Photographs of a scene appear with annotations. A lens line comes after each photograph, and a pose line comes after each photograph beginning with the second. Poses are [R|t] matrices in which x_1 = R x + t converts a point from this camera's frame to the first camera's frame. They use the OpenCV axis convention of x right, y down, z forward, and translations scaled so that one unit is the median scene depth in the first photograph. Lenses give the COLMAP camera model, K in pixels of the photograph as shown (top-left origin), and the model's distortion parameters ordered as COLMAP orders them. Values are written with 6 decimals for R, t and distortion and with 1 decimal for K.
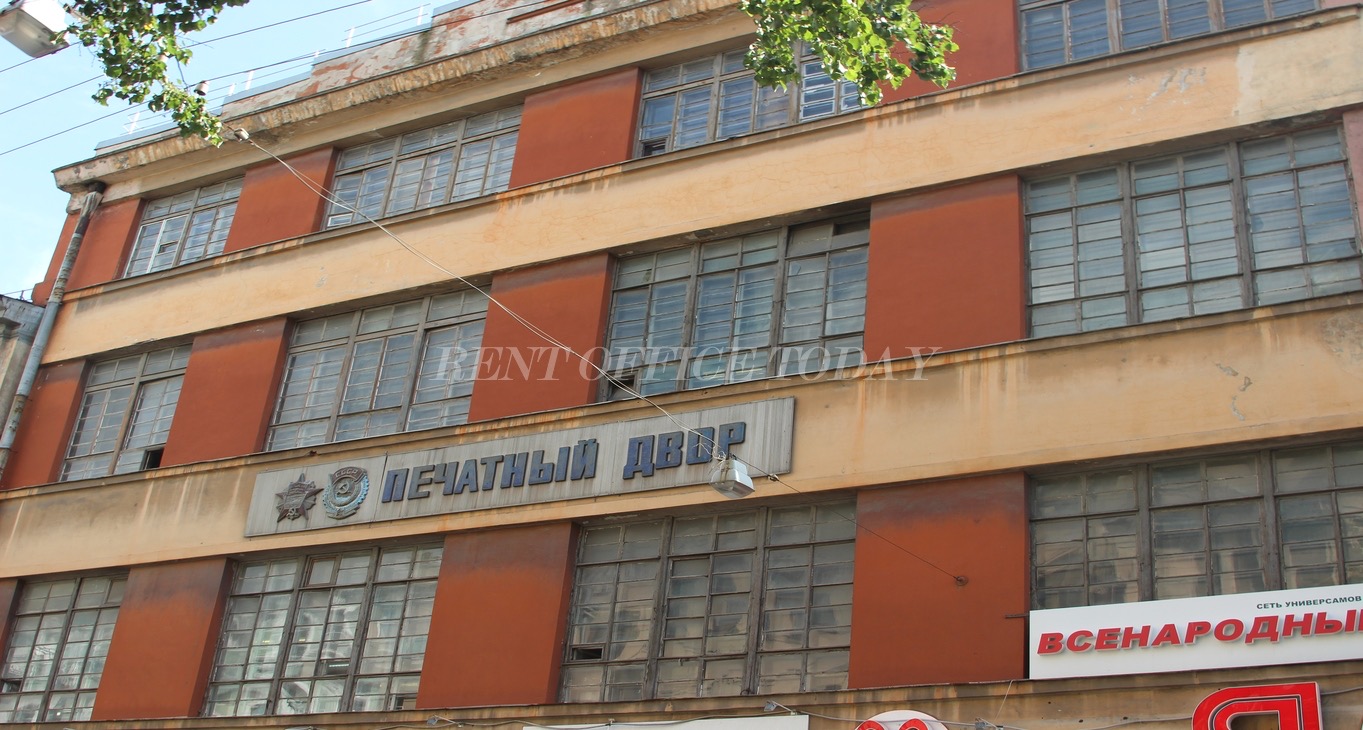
lens RADIAL K [[1404.0, 0, 682.8], [0, 1404.0, 296.1], [0, 0, 1]] dist [-0.074645, -0.005390]
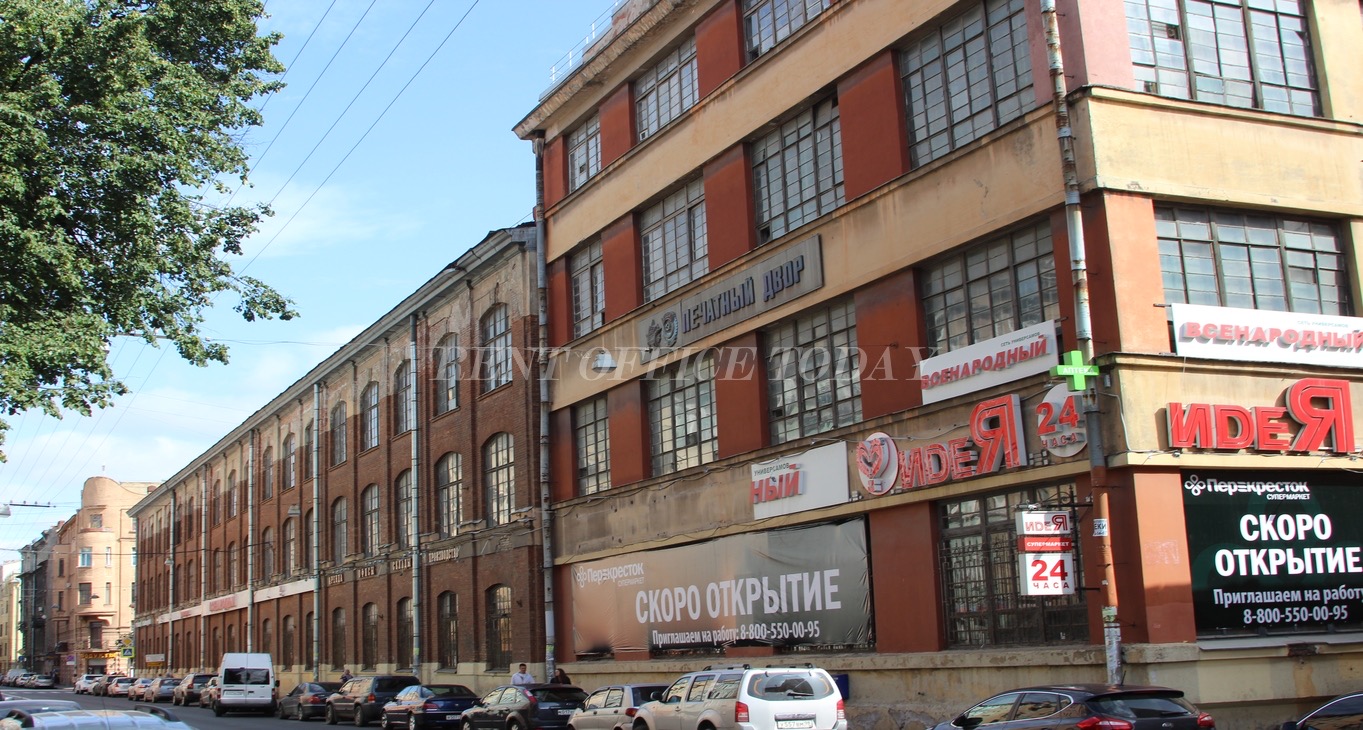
lens RADIAL K [[1404.0, 0, 682.8], [0, 1404.0, 296.1], [0, 0, 1]] dist [-0.074645, -0.005390]
pose [[0.812168, -0.237862, -0.532733, 0.602678], [0.362663, 0.921096, 0.141627, -0.106598], [0.457011, -0.308228, 0.834348, -0.270648]]
